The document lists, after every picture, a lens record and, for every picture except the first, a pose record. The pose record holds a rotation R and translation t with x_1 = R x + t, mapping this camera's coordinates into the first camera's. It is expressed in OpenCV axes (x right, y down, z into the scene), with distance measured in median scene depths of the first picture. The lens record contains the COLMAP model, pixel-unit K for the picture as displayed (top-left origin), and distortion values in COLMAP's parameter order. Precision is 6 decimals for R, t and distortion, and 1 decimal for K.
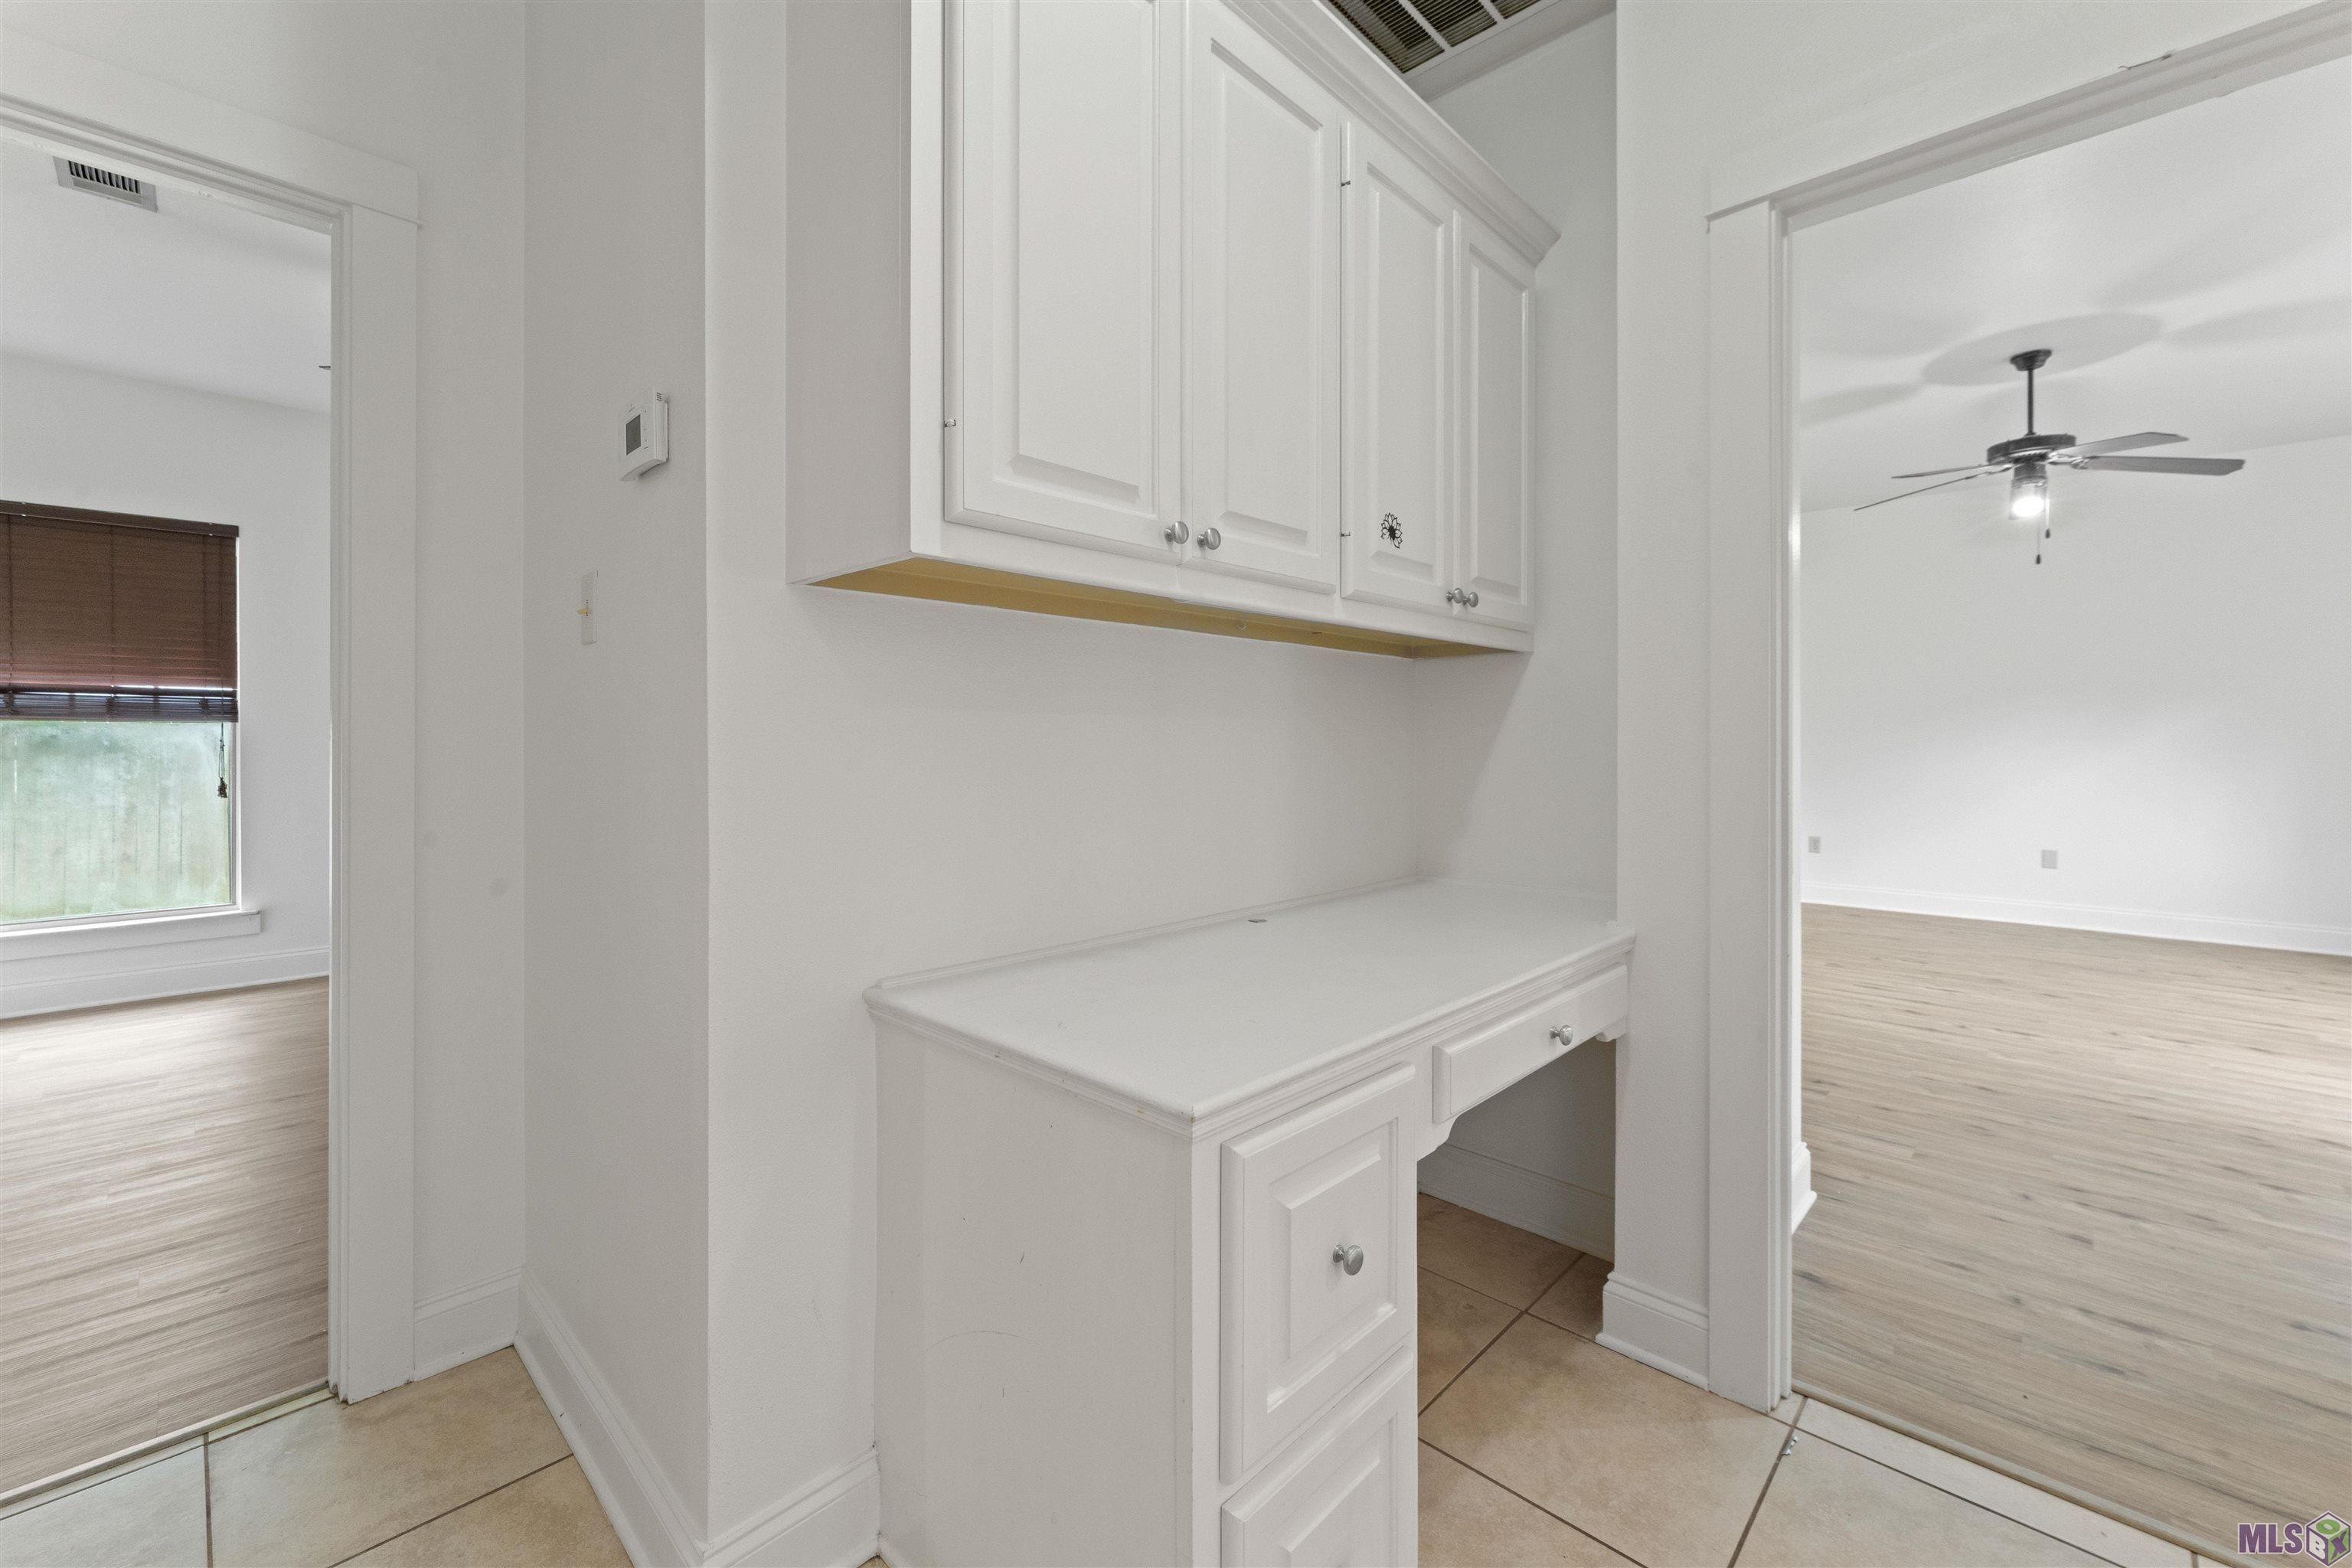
lens RADIAL K [[953.6, 0, 1178.9], [0, 953.6, 752.9], [0, 0, 1]] dist [0.000926, 0.000097]
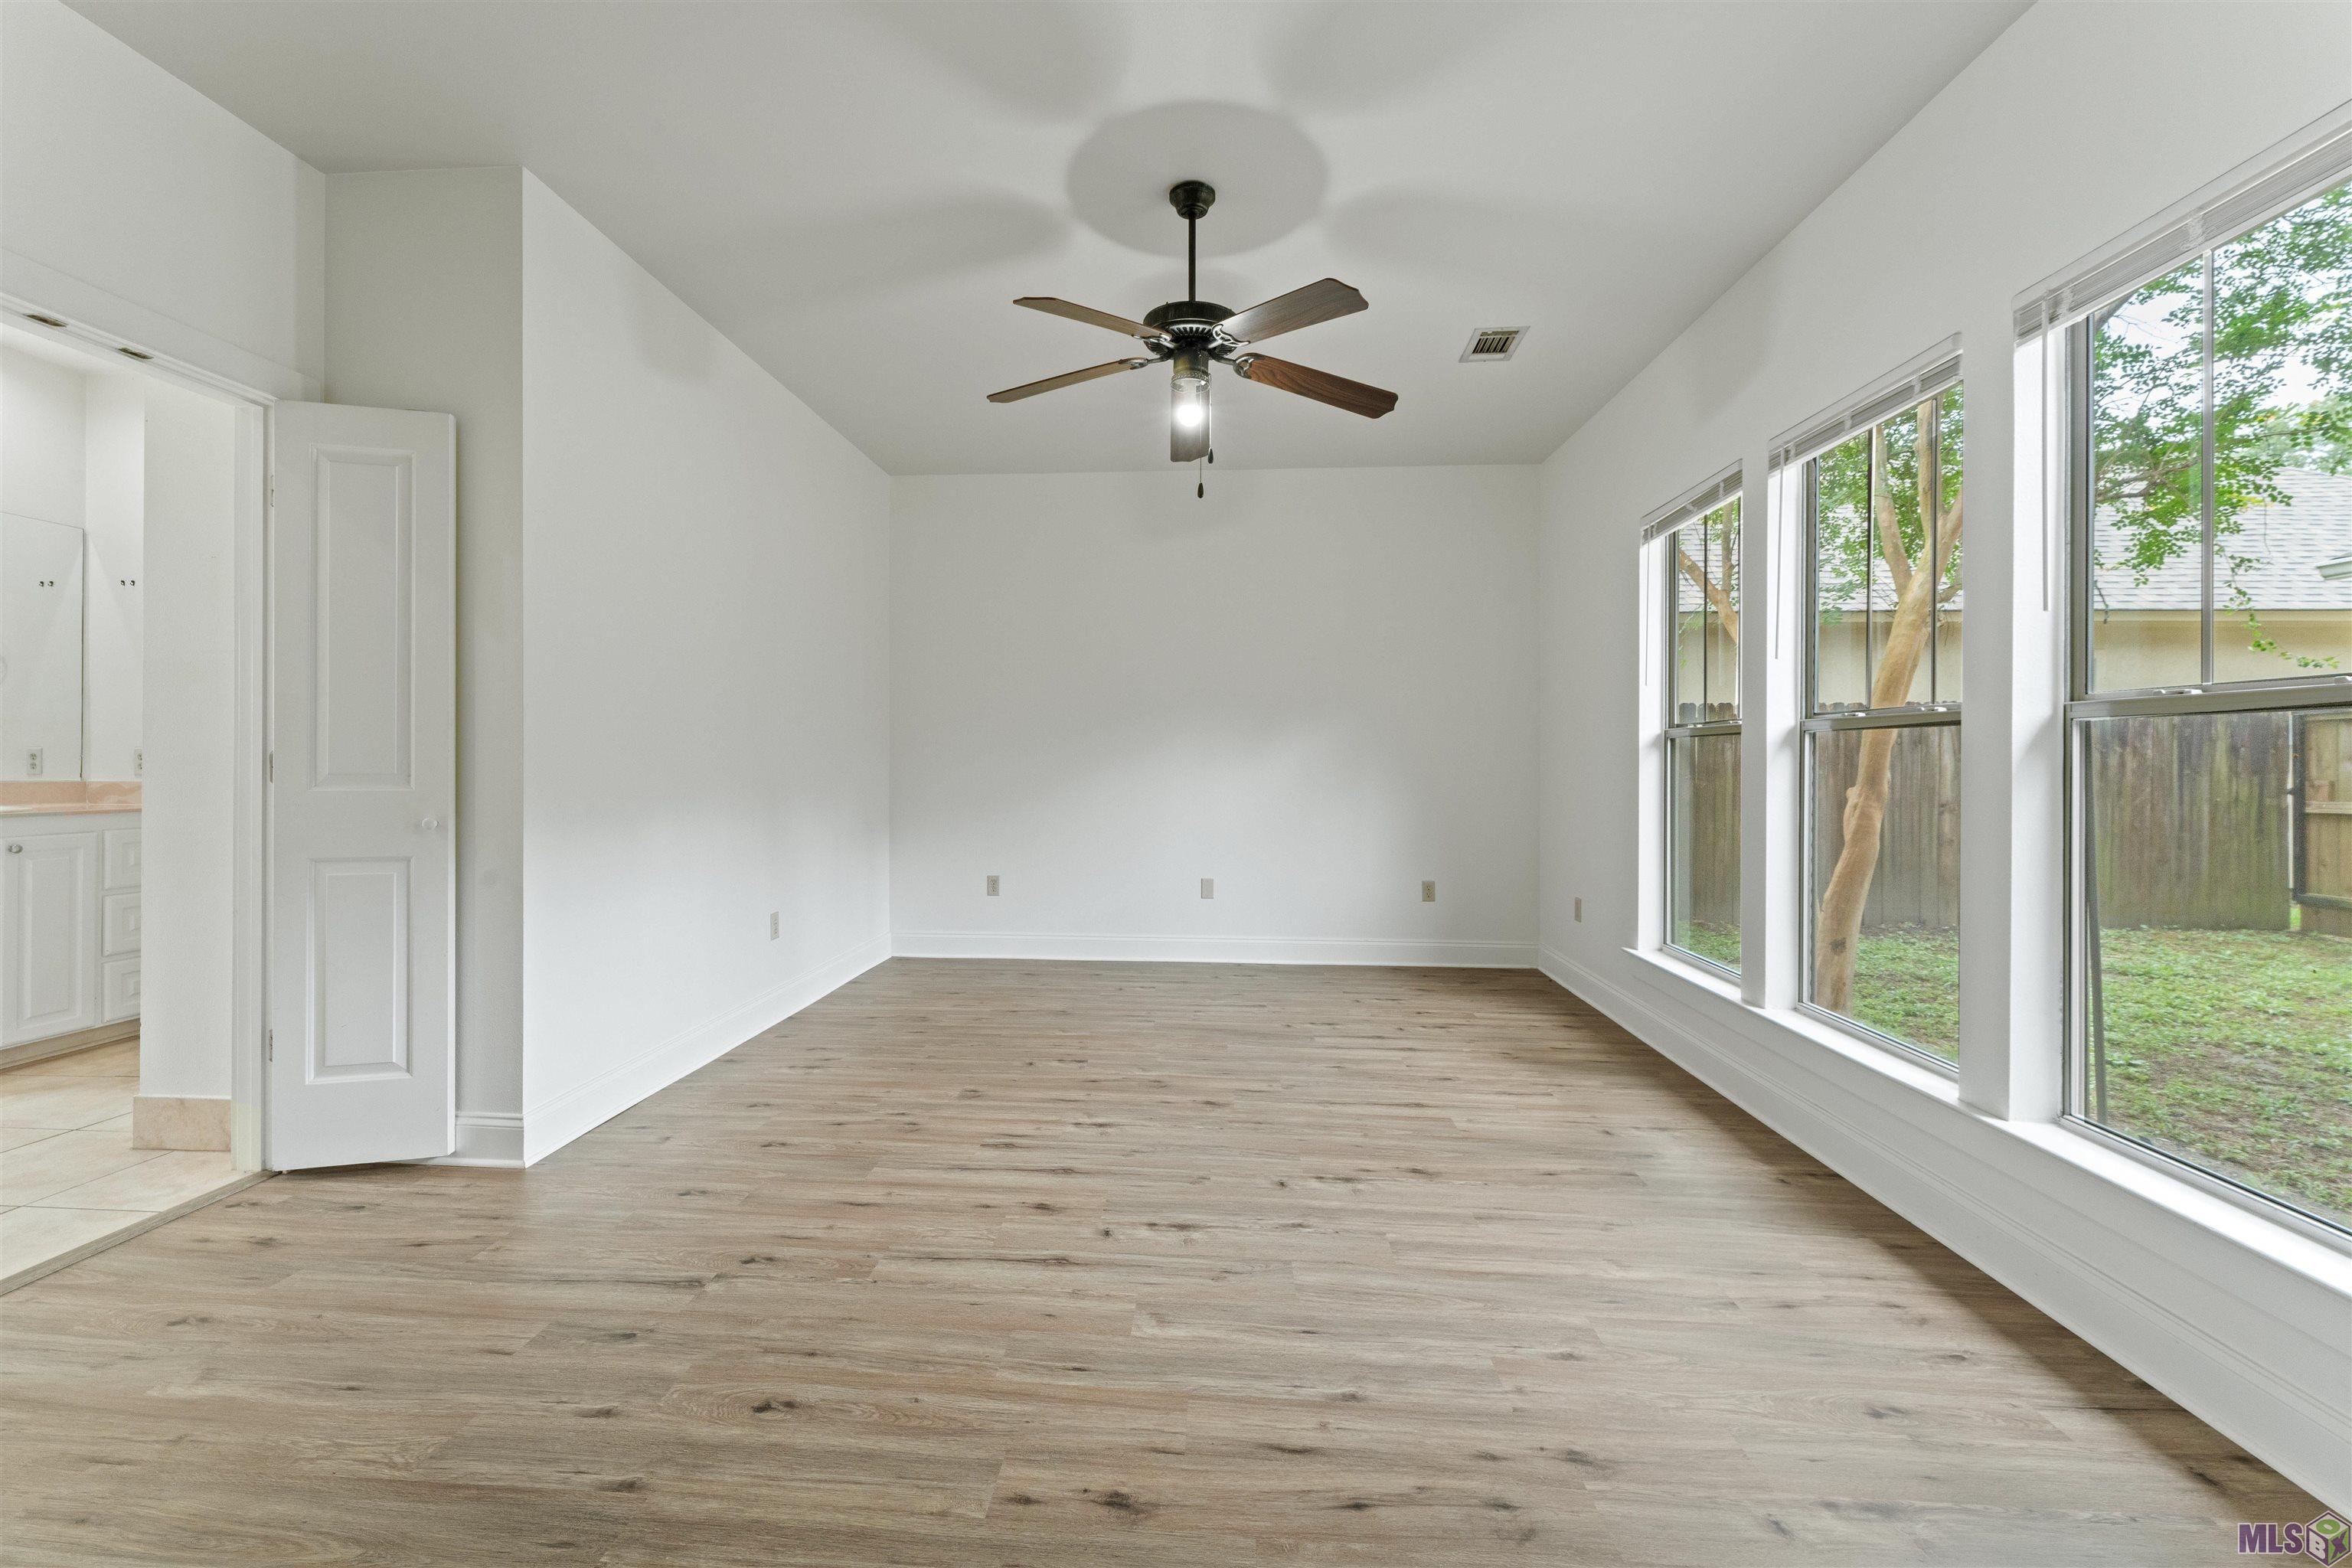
lens RADIAL K [[953.6, 0, 1169.7], [0, 953.6, 770.6], [0, 0, 1]] dist [0.000926, 0.000097]
pose [[0.761204, 0.000489, 0.648513, 0.439026], [-0.000493, 1.000000, -0.000175, -0.003227], [-0.648513, -0.000187, 0.761204, 0.492330]]
